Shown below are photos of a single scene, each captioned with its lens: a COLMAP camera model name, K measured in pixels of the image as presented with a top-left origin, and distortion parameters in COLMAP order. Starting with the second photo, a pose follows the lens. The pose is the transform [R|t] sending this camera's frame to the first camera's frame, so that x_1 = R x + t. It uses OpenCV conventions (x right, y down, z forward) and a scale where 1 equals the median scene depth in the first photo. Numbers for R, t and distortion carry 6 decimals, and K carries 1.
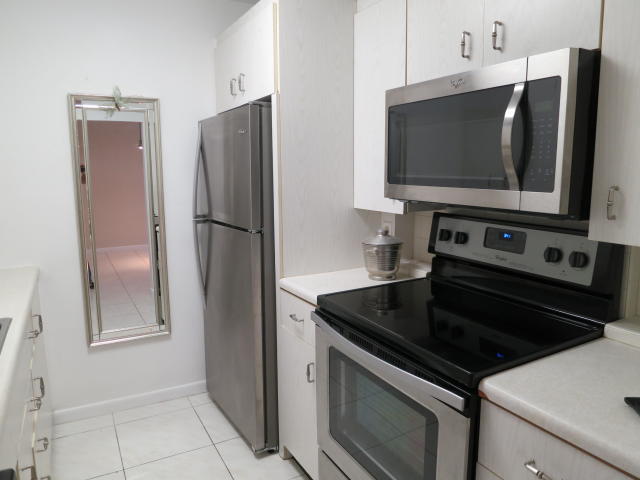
lens RADIAL K [[467.0, 0, 320.0], [0, 467.0, 240.0], [0, 0, 1]] dist [-0.042755, 0.003966]
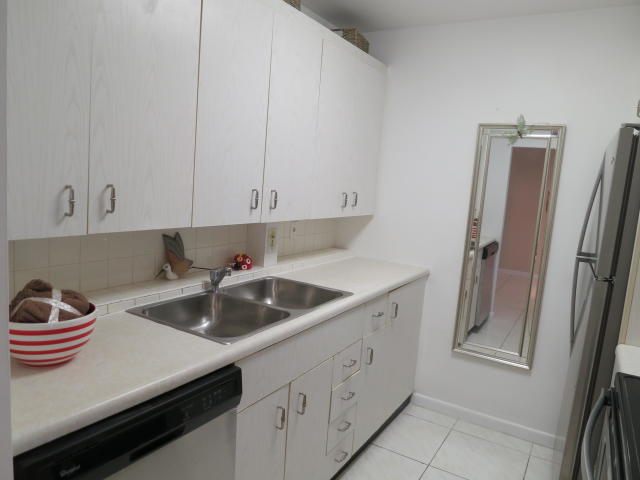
lens RADIAL K [[467.0, 0, 320.0], [0, 467.0, 240.0], [0, 0, 1]] dist [-0.042755, 0.003966]
pose [[0.506463, 0.158144, -0.847635, 0.233528], [-0.212292, 0.975647, 0.055183, -0.018989], [0.835720, 0.151998, 0.527702, 0.110648]]
